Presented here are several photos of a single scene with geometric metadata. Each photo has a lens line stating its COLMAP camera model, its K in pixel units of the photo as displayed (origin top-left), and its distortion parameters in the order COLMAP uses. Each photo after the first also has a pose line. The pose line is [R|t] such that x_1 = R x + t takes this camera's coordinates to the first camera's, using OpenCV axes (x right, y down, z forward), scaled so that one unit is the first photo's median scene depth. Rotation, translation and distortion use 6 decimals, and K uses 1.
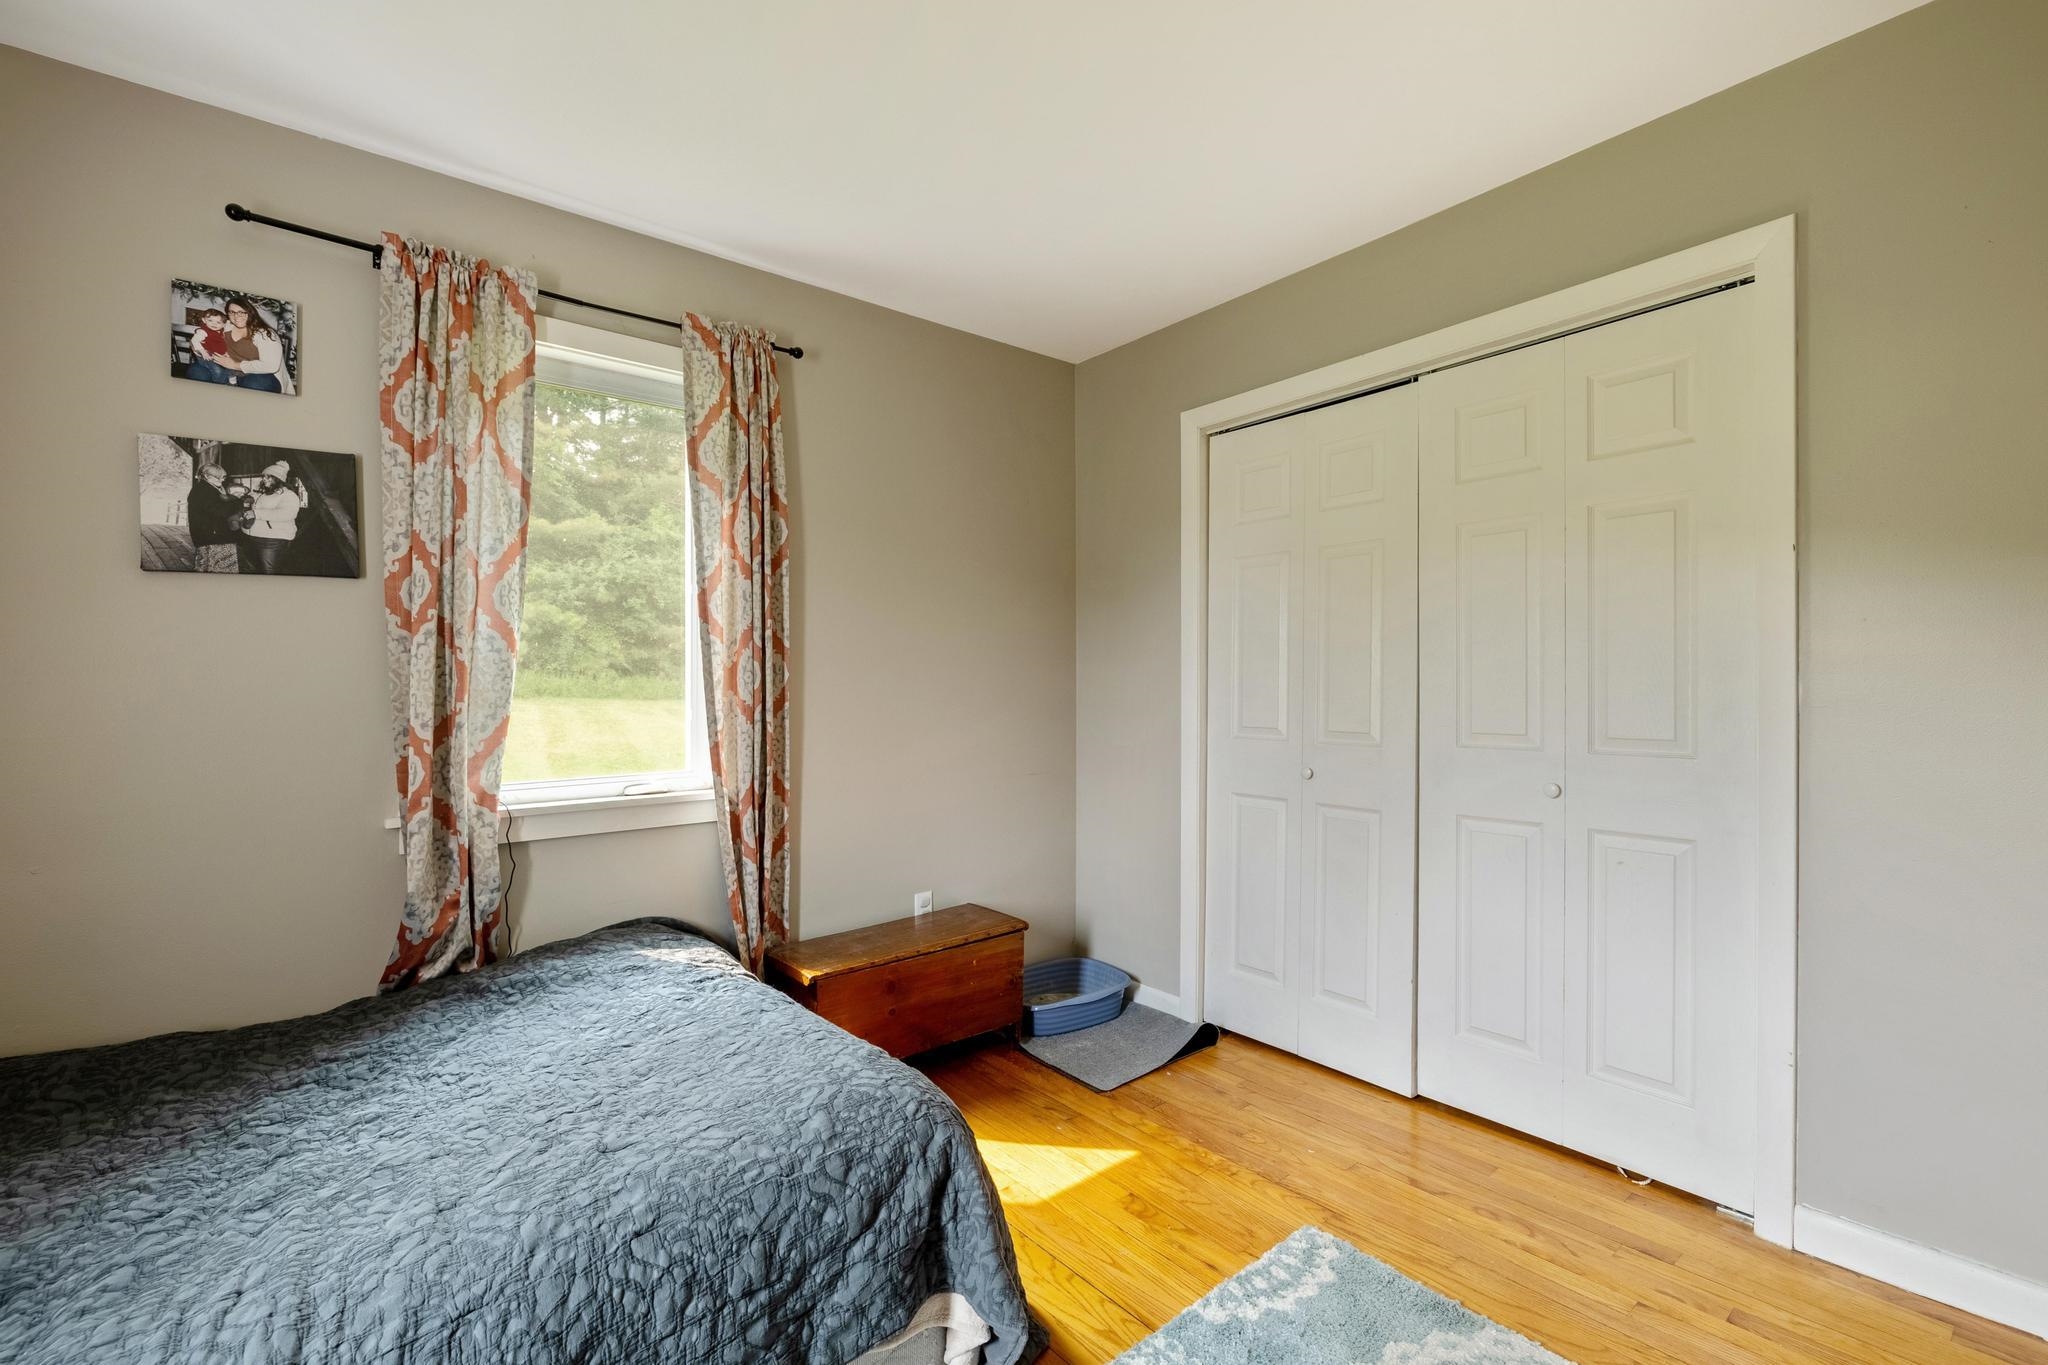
lens RADIAL K [[886.2, 0, 1028.9], [0, 886.2, 702.1], [0, 0, 1]] dist [-0.001804, -0.000033]
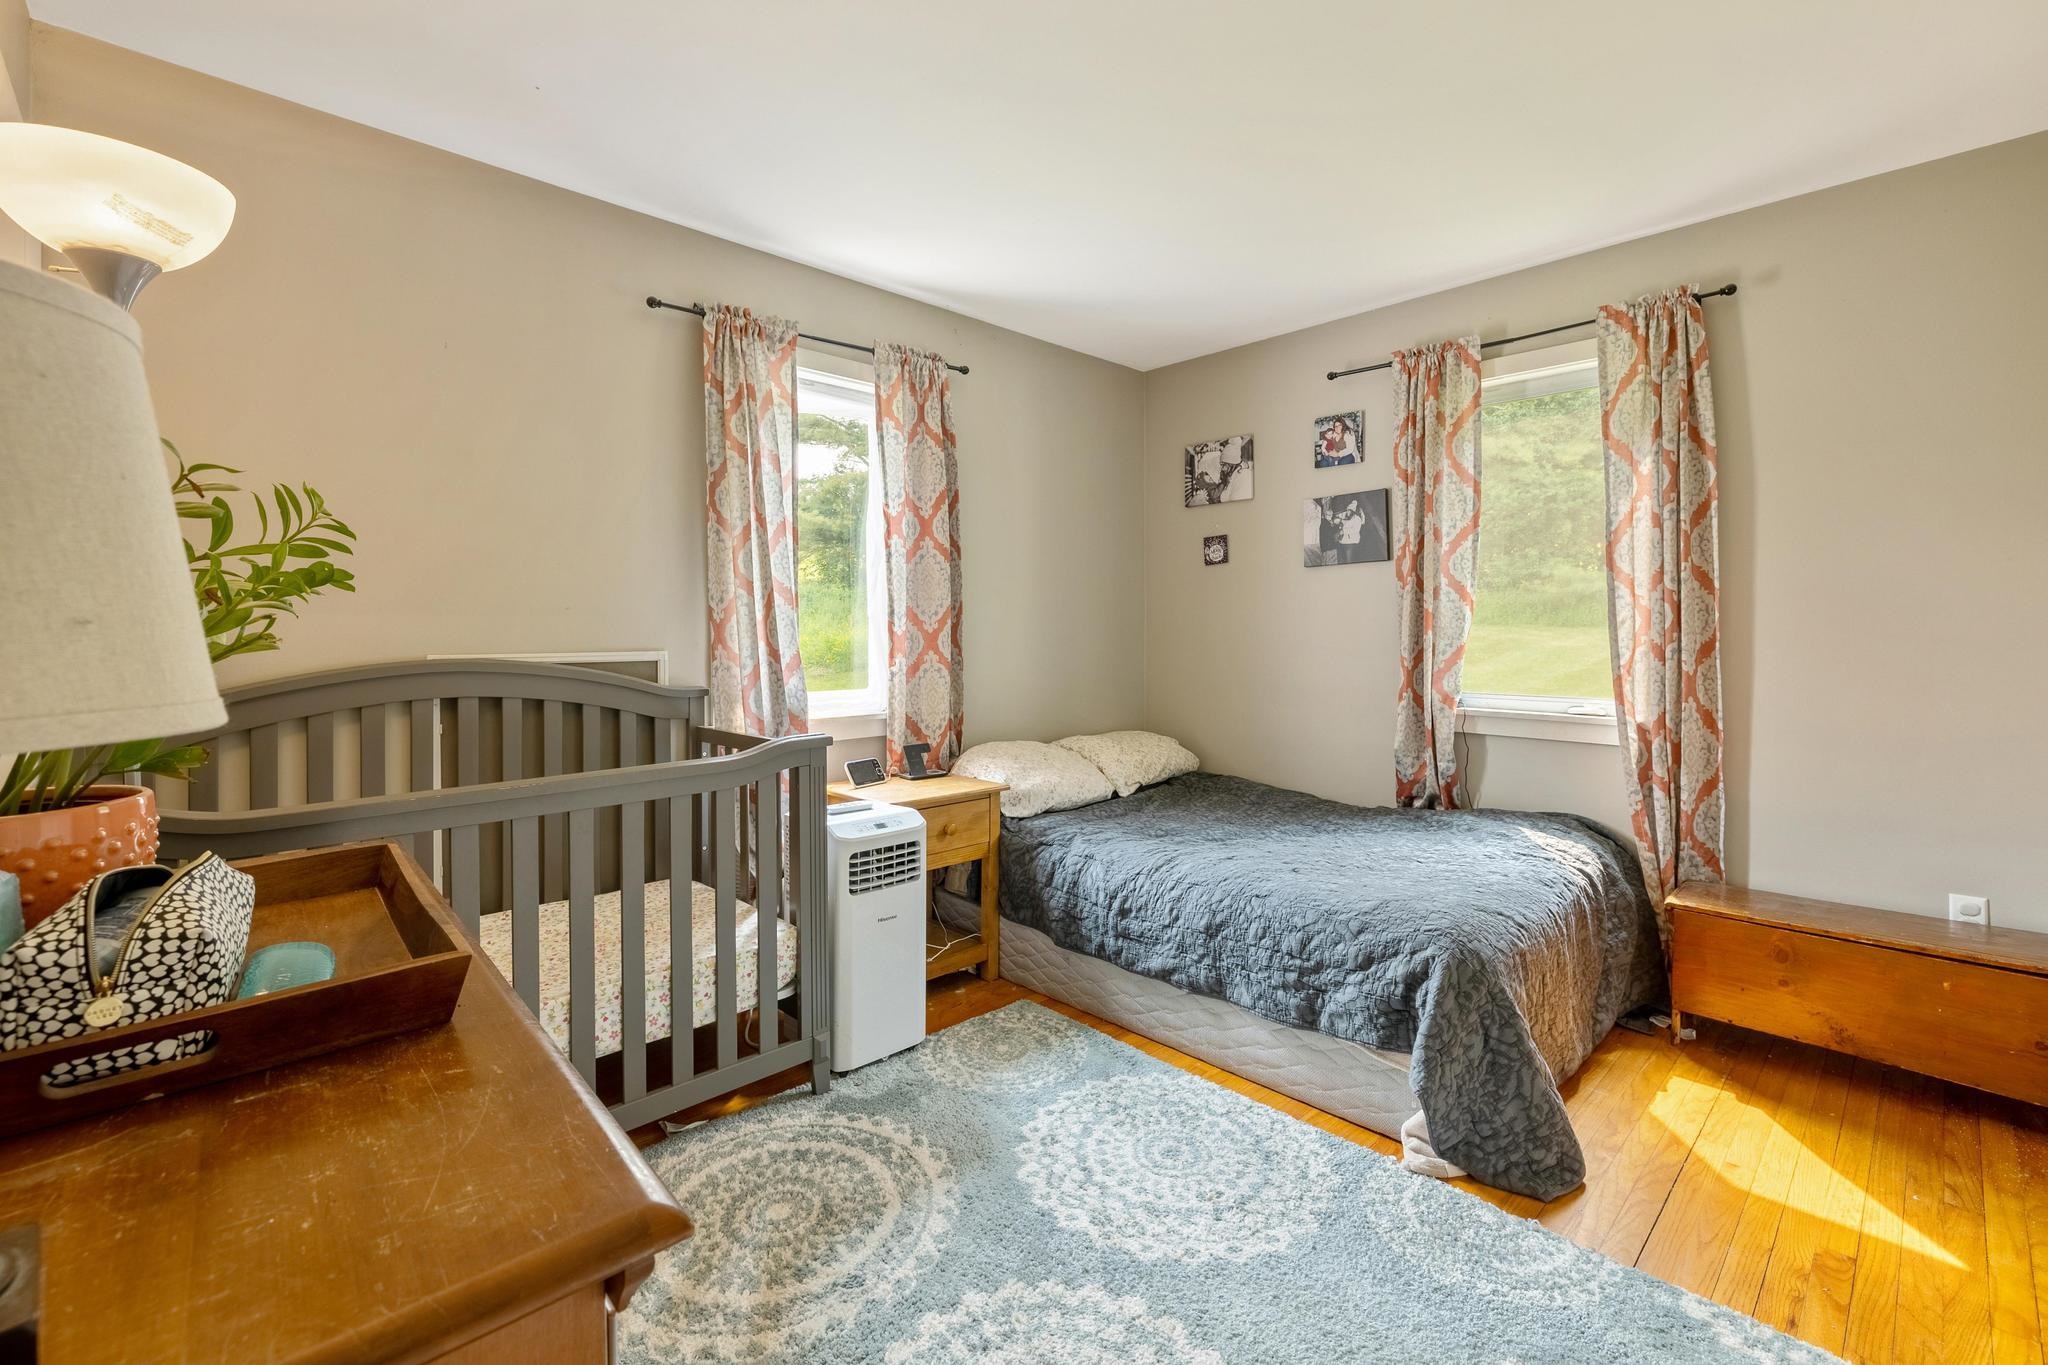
lens RADIAL K [[886.2, 0, 1028.9], [0, 886.2, 702.1], [0, 0, 1]] dist [-0.001804, -0.000033]
pose [[0.061772, 0.095285, -0.993532, 0.923720], [-0.019669, 0.995356, 0.094237, -0.016164], [0.997896, 0.013720, 0.063359, 0.208182]]
